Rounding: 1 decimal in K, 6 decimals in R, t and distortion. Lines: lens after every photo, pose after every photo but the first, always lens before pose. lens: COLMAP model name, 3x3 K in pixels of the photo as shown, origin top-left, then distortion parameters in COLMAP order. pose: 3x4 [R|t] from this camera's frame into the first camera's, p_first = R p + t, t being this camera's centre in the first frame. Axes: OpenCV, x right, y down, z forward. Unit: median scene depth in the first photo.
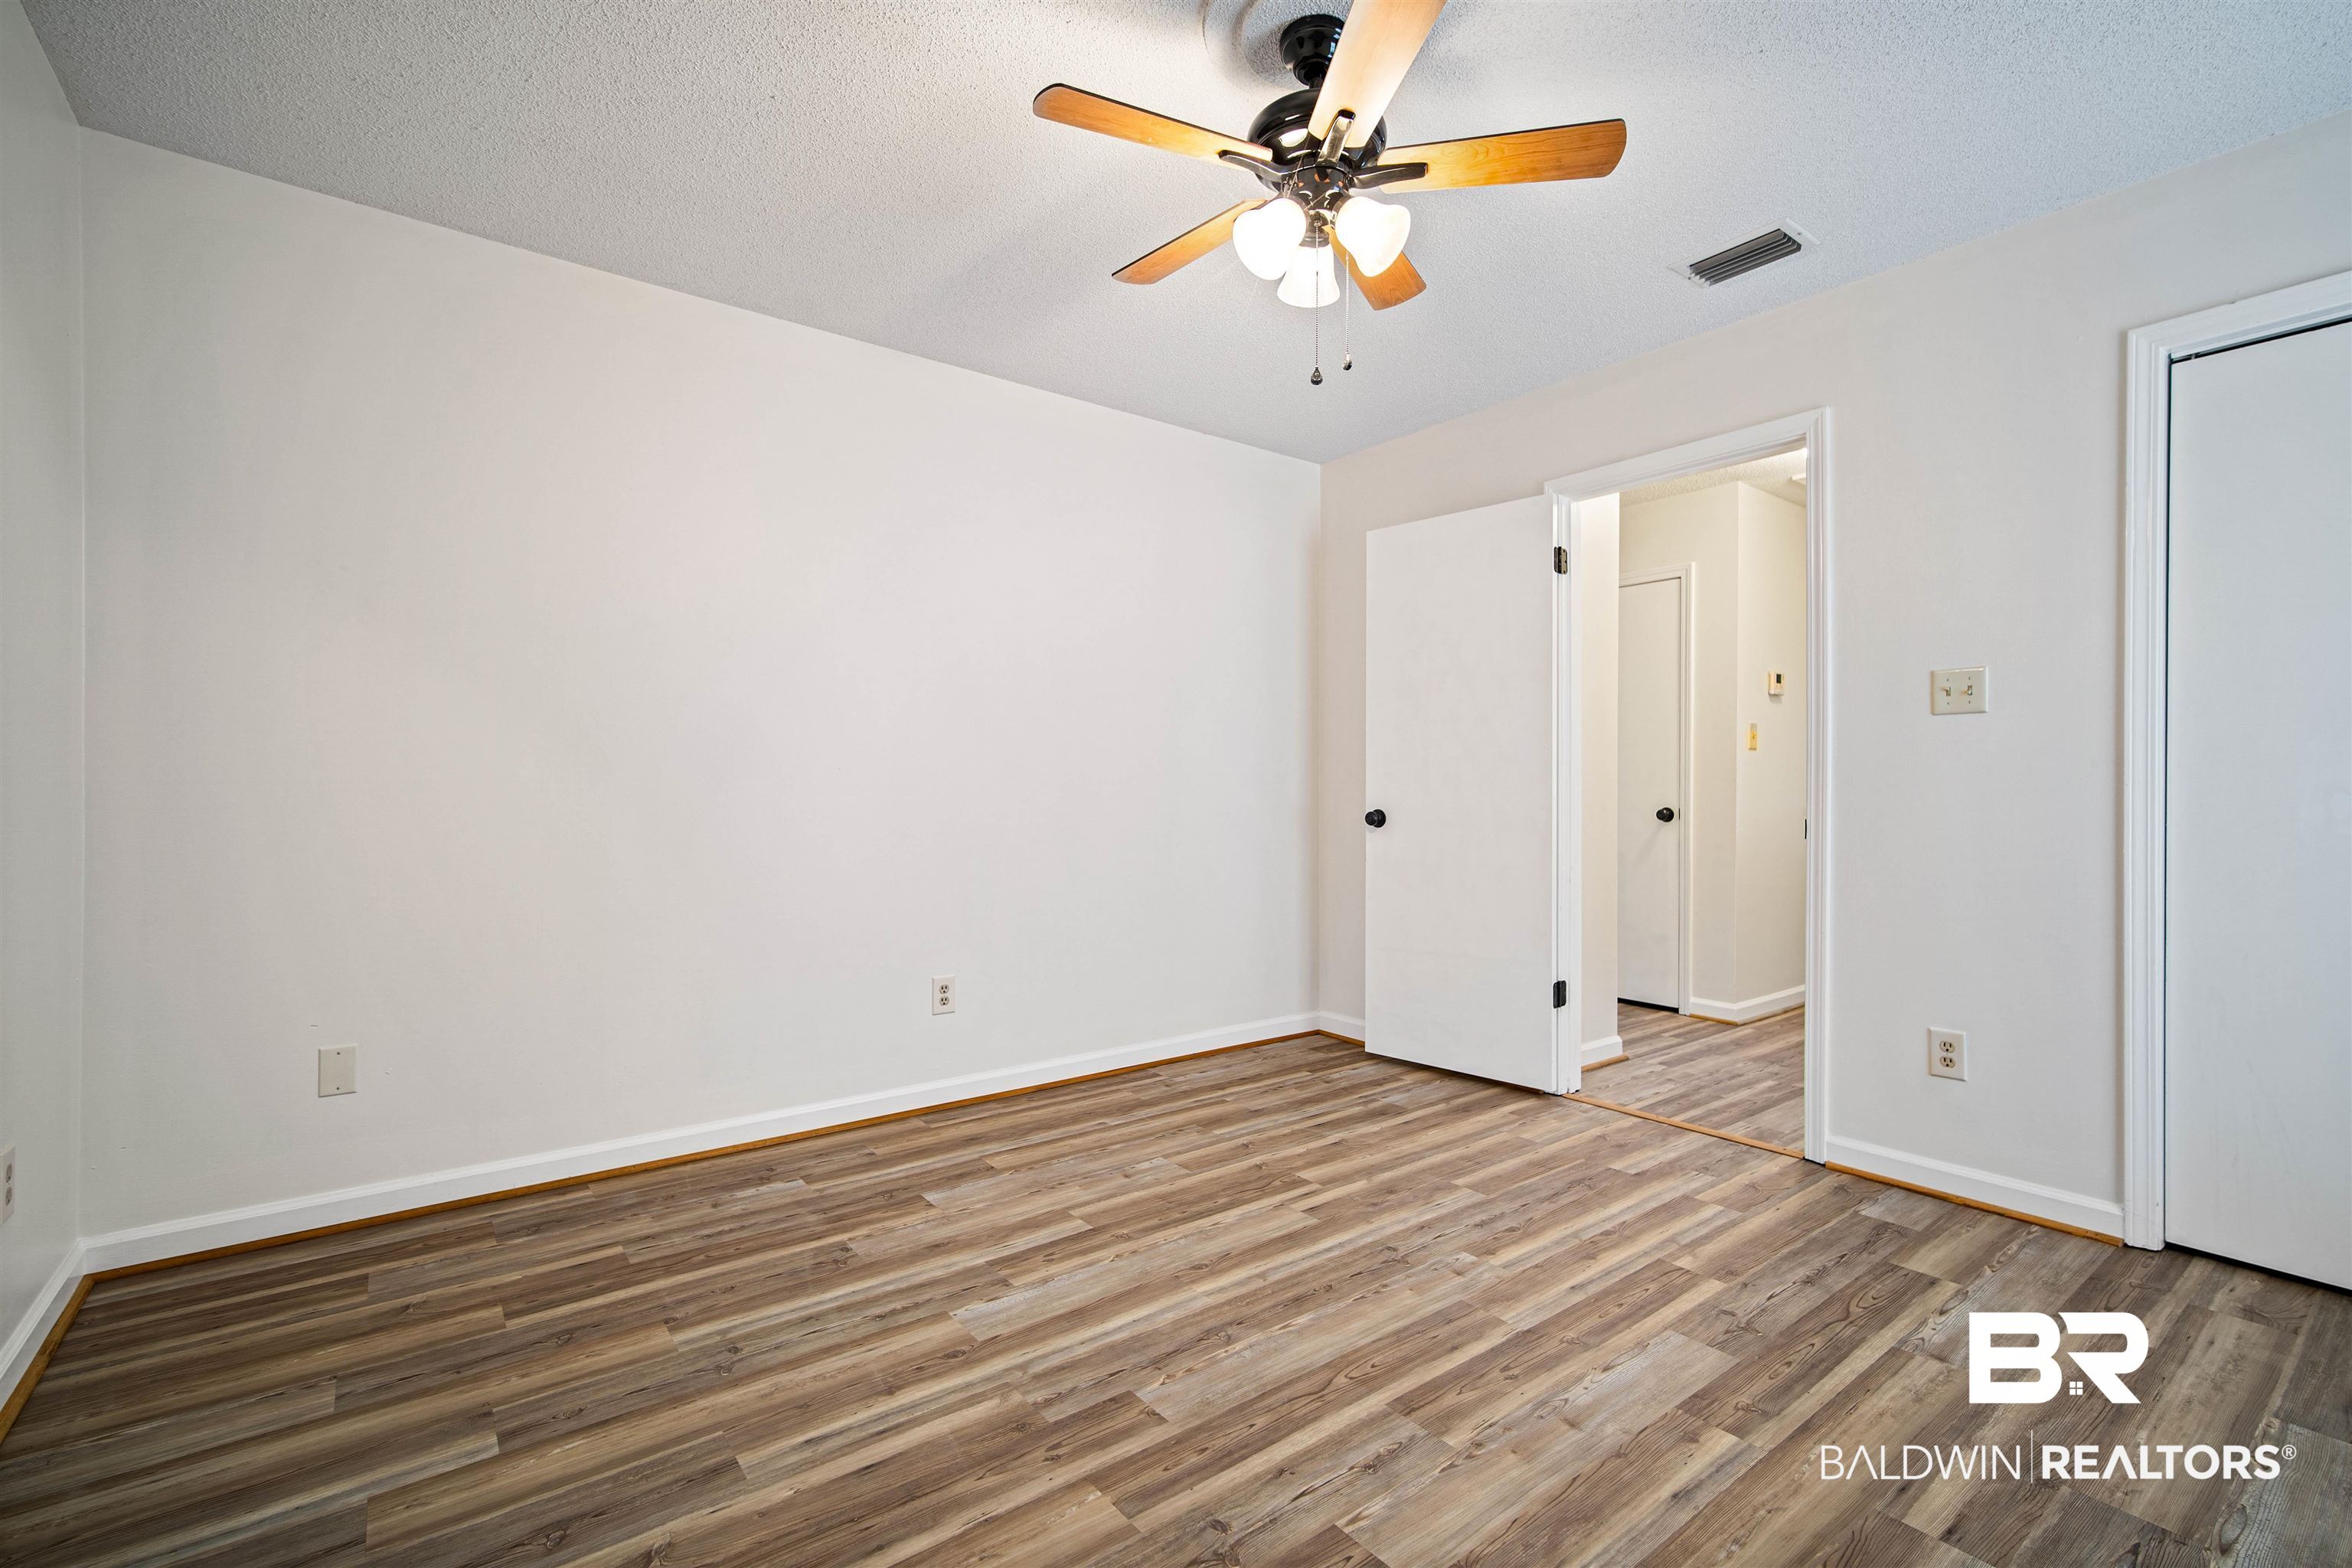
lens RADIAL K [[1025.8, 0, 1174.1], [0, 1025.8, 787.7], [0, 0, 1]] dist [0.016474, 0.000181]
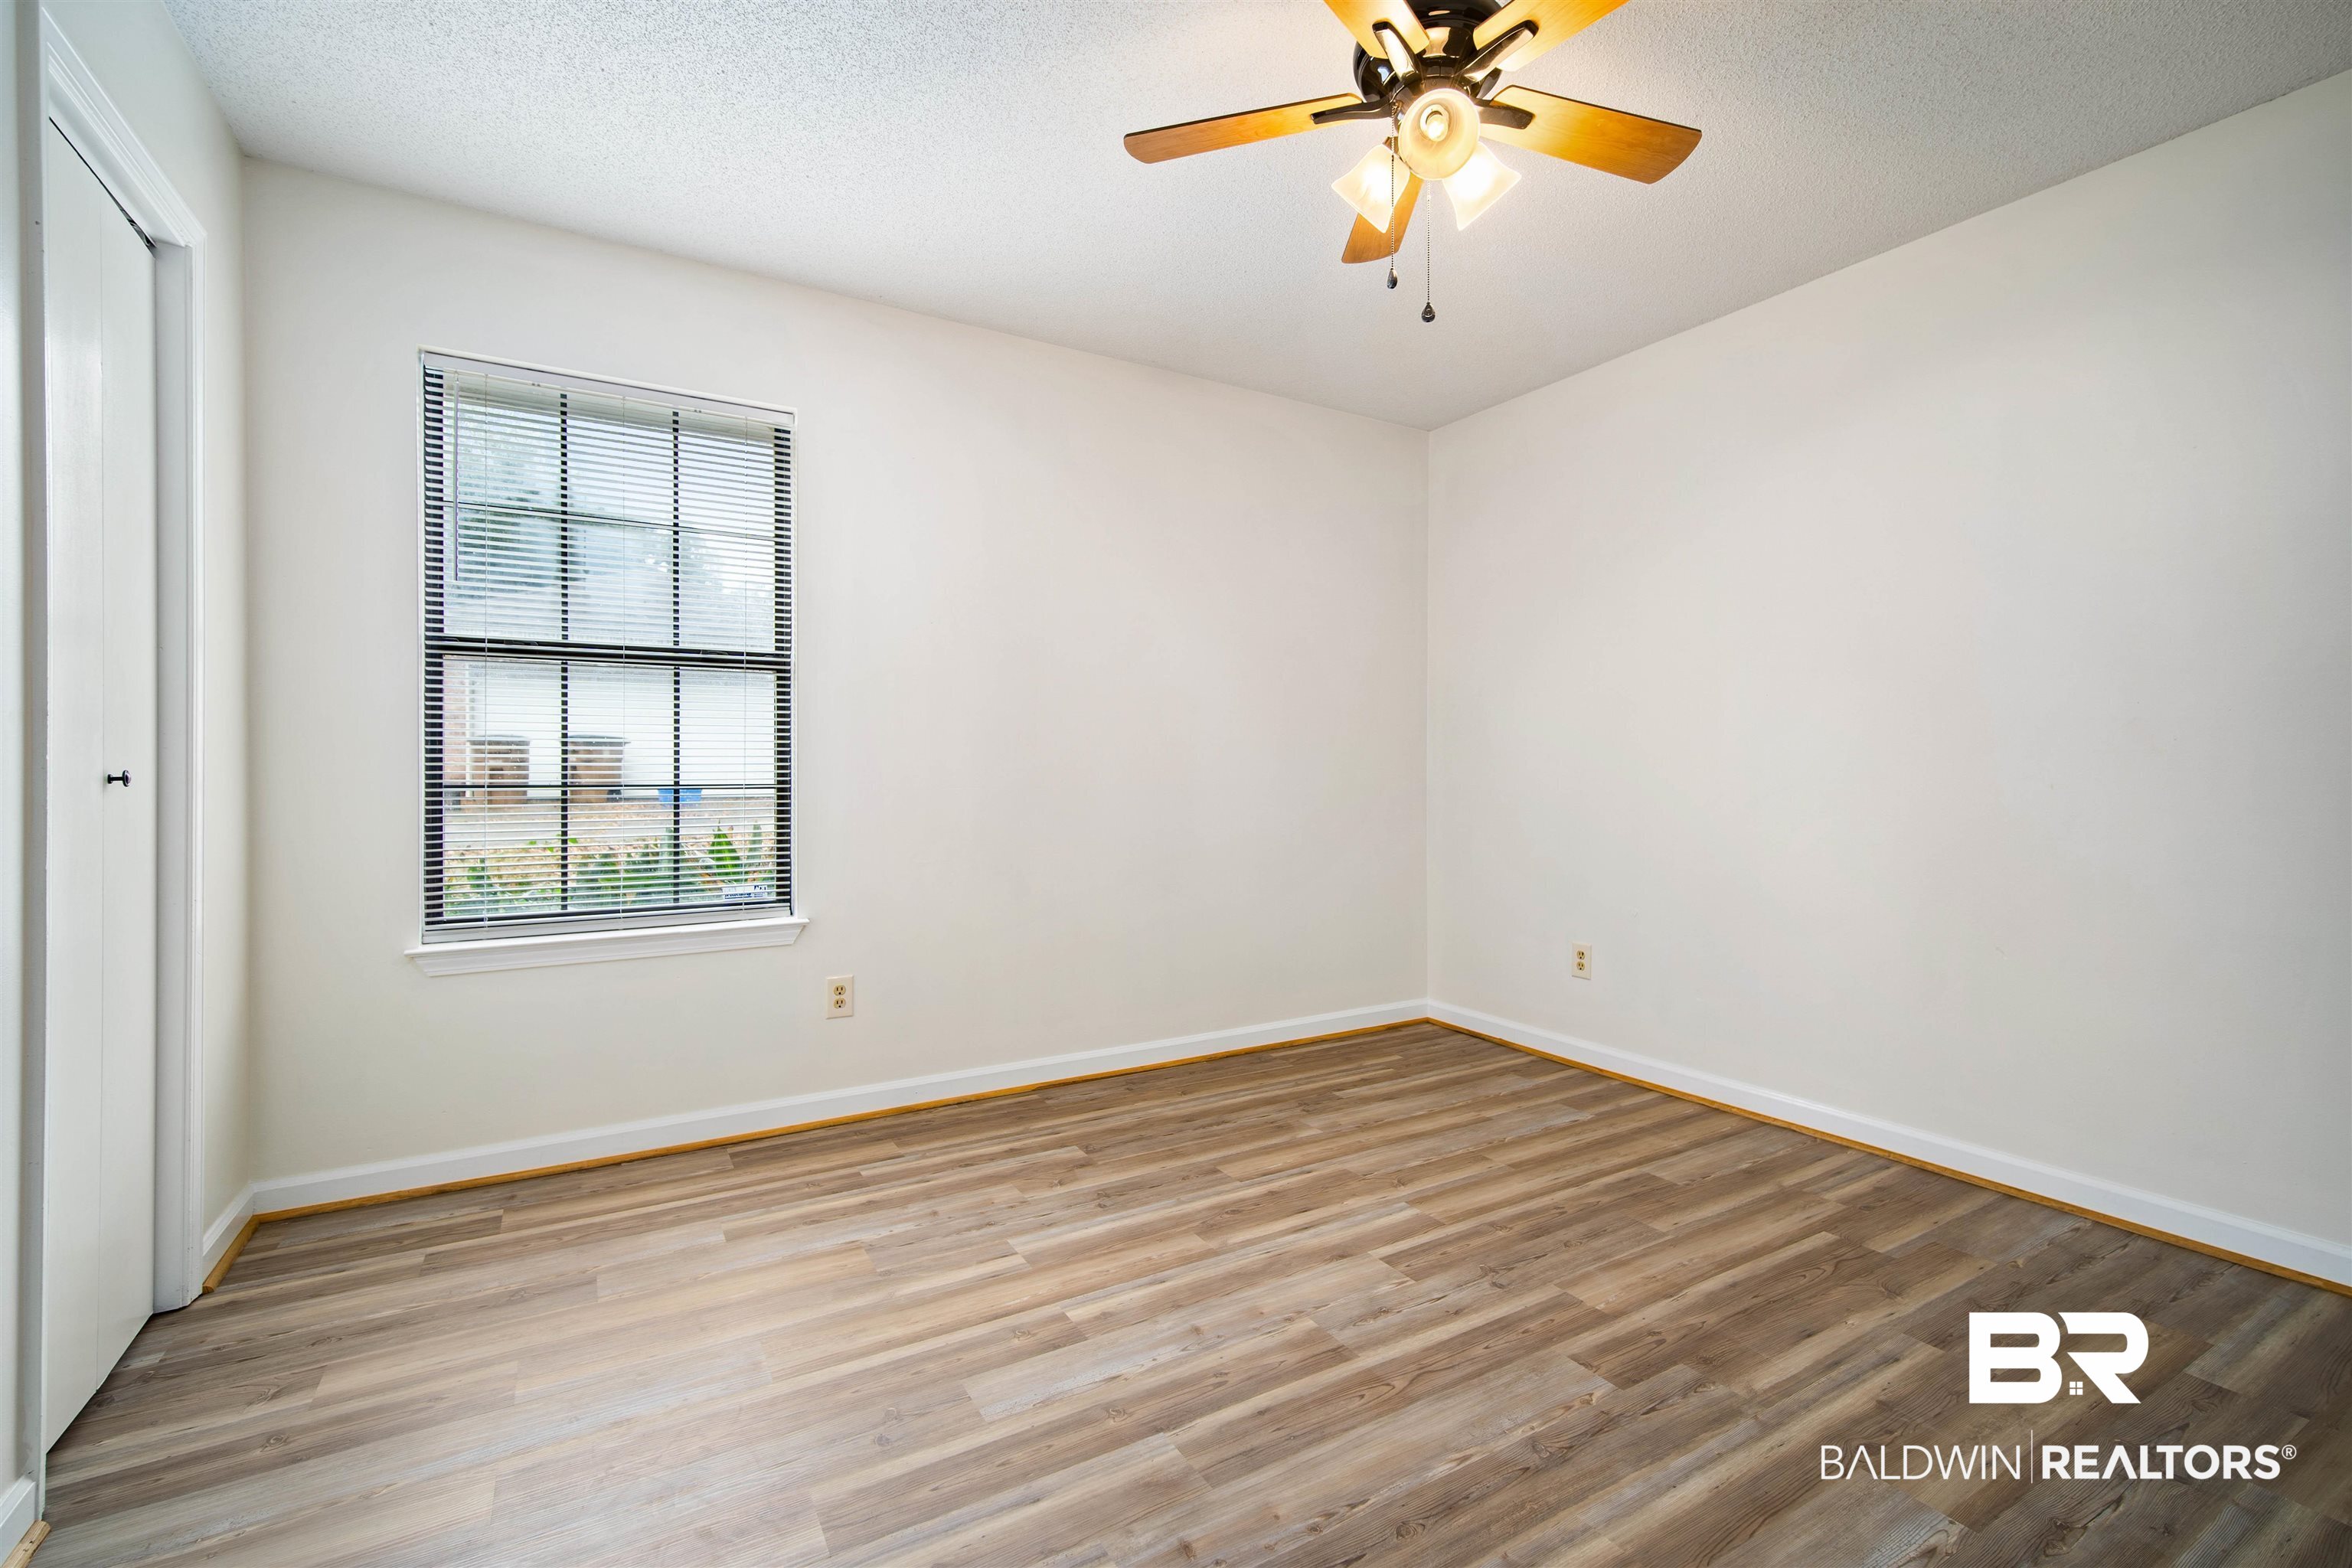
lens RADIAL K [[1025.8, 0, 1185.4], [0, 1025.8, 770.4], [0, 0, 1]] dist [0.016474, 0.000181]
pose [[-0.993831, -0.005082, 0.110787, 0.261742], [-0.006185, 0.999935, -0.009622, 0.013172], [-0.110730, -0.010248, -0.993798, 2.026466]]
